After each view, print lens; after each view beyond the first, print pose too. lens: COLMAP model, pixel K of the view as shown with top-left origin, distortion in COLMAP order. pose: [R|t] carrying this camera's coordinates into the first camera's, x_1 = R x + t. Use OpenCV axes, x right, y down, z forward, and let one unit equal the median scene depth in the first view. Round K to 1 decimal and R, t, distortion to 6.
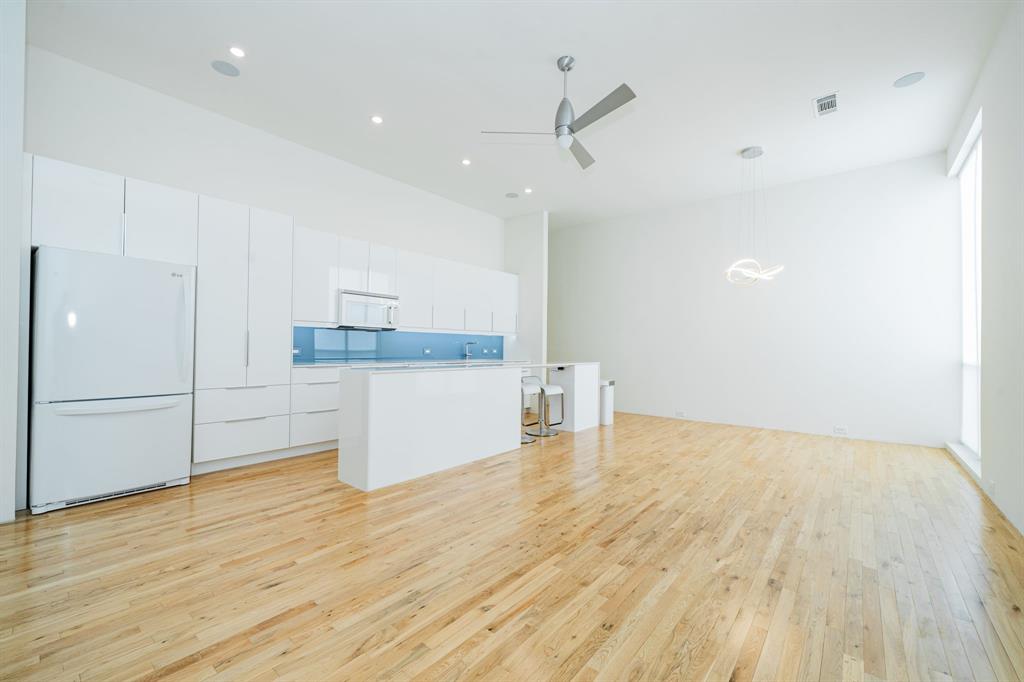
lens RADIAL K [[420.1, 0, 511.0], [0, 420.1, 343.5], [0, 0, 1]] dist [-0.002869, 0.001397]
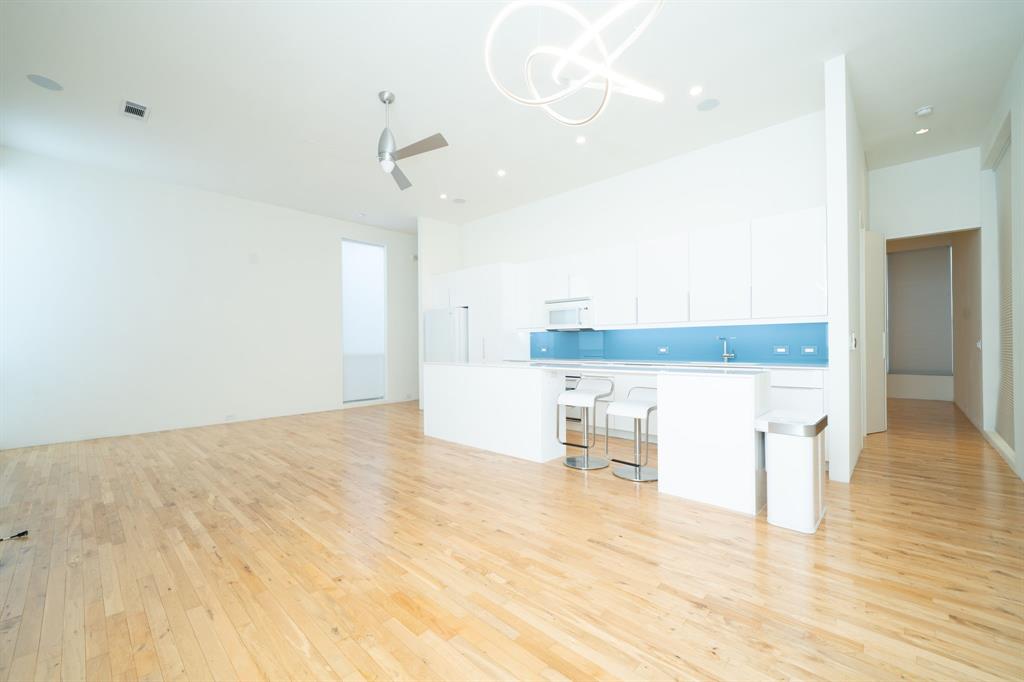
lens RADIAL K [[420.1, 0, 515.0], [0, 420.1, 343.6], [0, 0, 1]] dist [-0.002869, 0.001397]
pose [[-0.064276, -0.013107, -0.997846, 1.127865], [0.018082, 0.999734, -0.014296, 0.020773], [0.997768, -0.018962, -0.064022, 1.284953]]
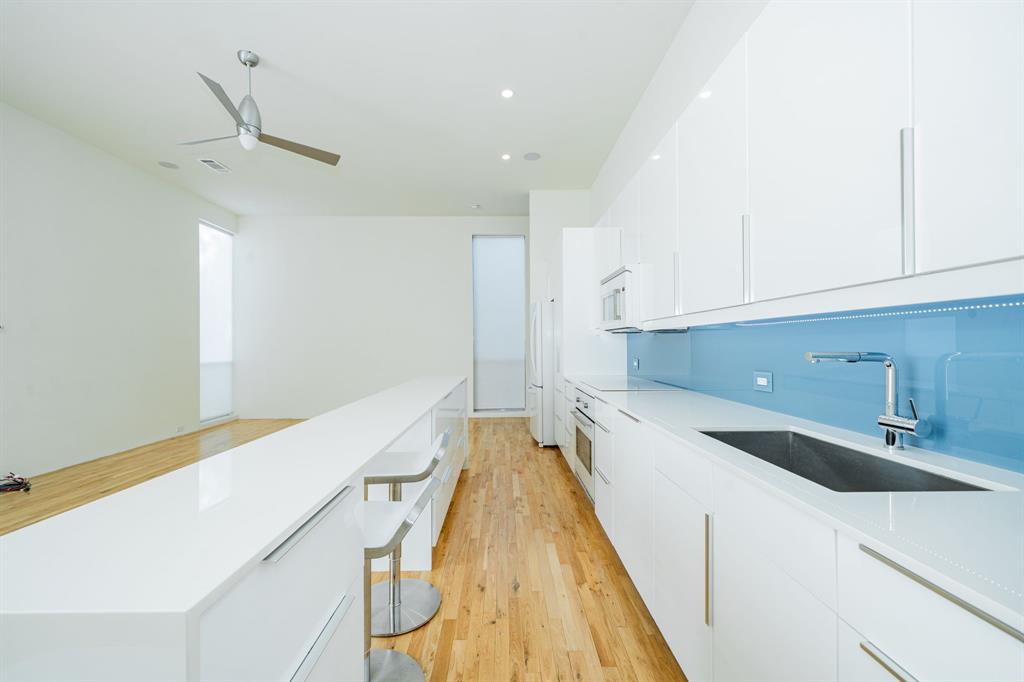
lens RADIAL K [[420.1, 0, 507.2], [0, 420.1, 343.4], [0, 0, 1]] dist [-0.002869, 0.001397]
pose [[-0.764185, -0.009852, -0.644921, 0.260163], [0.003919, 0.999794, -0.019917, -0.007465], [0.644985, -0.017748, -0.763989, 1.892646]]
